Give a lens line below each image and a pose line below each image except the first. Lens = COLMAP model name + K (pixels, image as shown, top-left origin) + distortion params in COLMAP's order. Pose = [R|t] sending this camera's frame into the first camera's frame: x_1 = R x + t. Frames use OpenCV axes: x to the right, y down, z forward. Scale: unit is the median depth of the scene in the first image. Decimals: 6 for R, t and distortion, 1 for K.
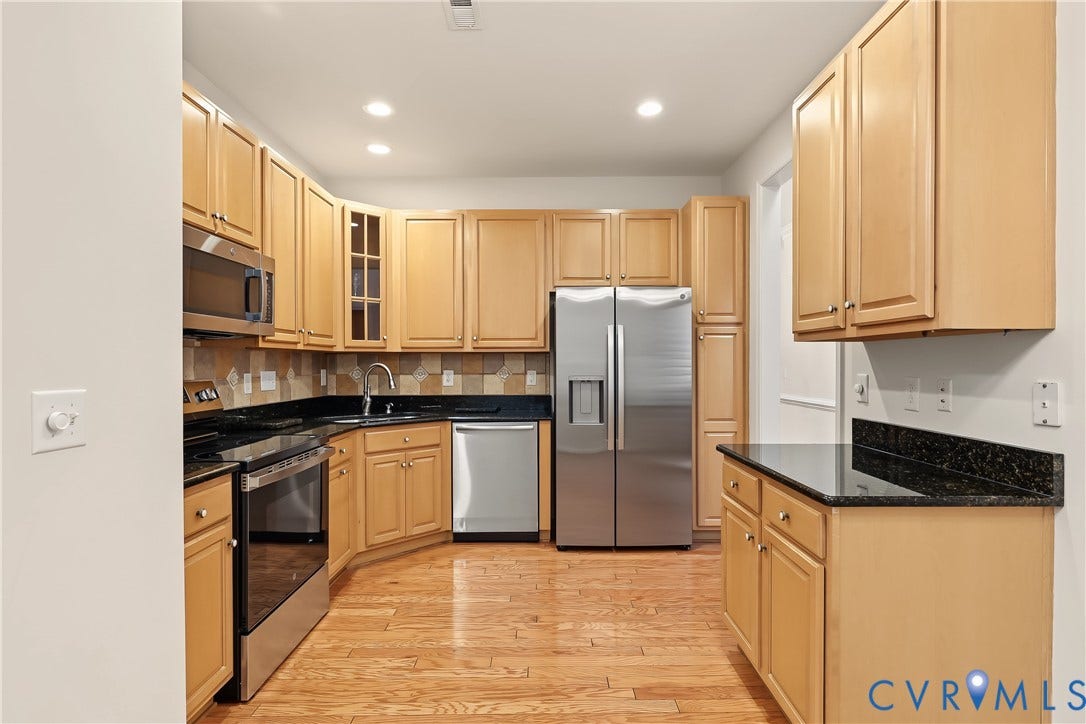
lens RADIAL K [[511.3, 0, 564.7], [0, 511.3, 368.0], [0, 0, 1]] dist [0.000289, -0.000069]
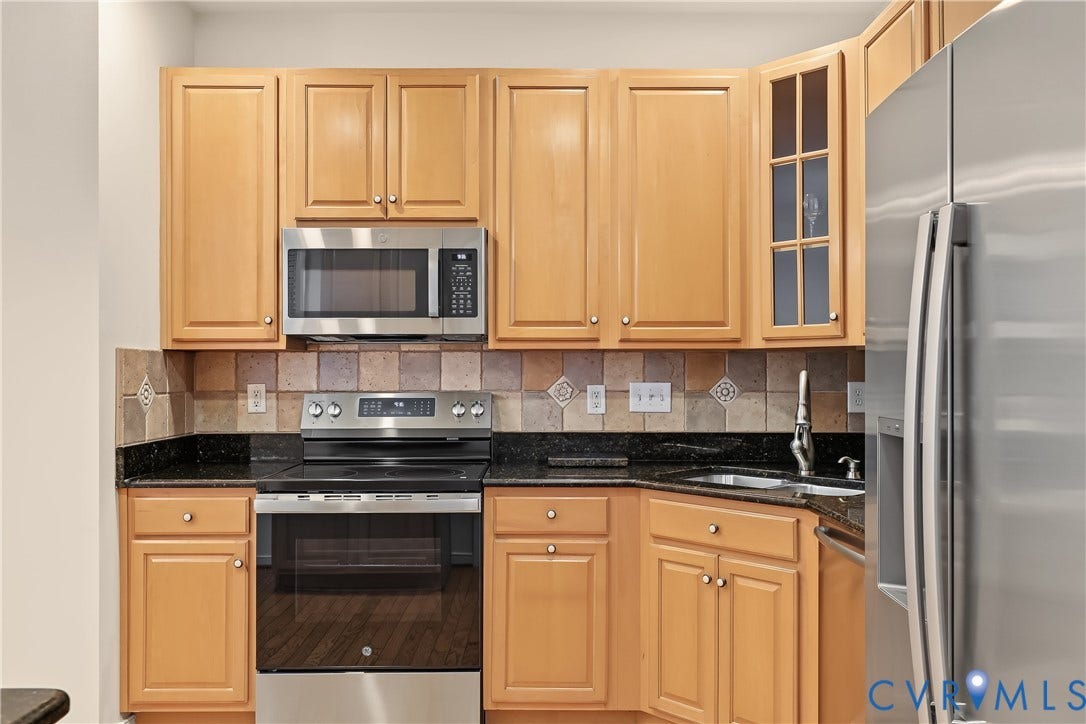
lens RADIAL K [[836.1, 0, 545.0], [0, 836.1, 360.2], [0, 0, 1]] dist [0.013241, 0.017156]
pose [[0.007839, -0.011923, -0.999898, 0.506369], [-0.009504, 0.999883, -0.011998, -0.008474], [0.999924, 0.009597, 0.007725, 0.876784]]
